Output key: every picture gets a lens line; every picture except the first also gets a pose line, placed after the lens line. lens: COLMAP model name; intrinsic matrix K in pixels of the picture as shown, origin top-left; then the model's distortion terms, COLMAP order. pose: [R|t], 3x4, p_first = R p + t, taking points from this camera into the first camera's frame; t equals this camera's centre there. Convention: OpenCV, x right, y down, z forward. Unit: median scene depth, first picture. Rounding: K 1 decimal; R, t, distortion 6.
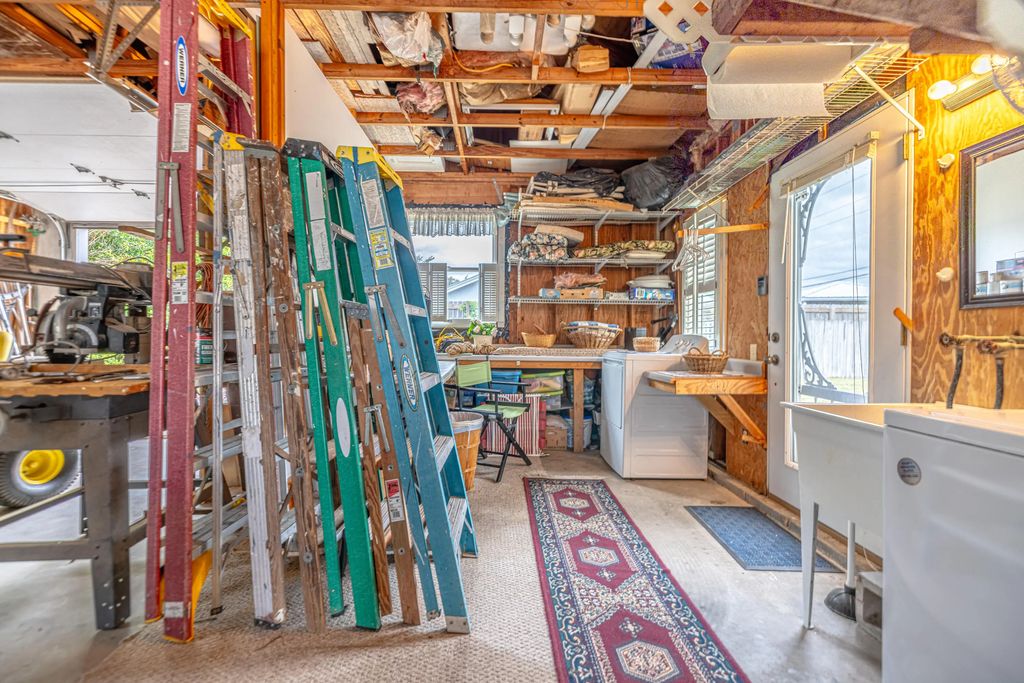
lens RADIAL K [[433.7, 0, 510.2], [0, 433.7, 341.1], [0, 0, 1]] dist [0.003769, -0.000354]
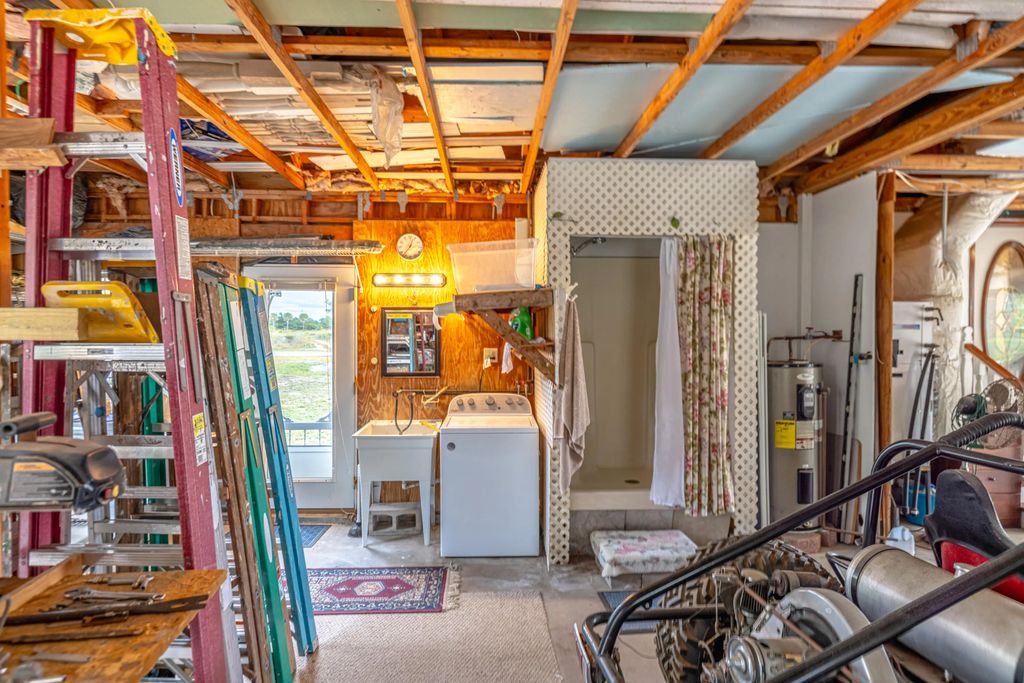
lens RADIAL K [[547.3, 0, 511.6], [0, 547.3, 333.2], [0, 0, 1]] dist [0.002397, 0.000105]
pose [[-0.027250, -0.011673, 0.999560, -1.722491], [0.007252, 0.999903, 0.011874, -0.316673], [-0.999602, 0.007572, -0.027163, 0.387317]]
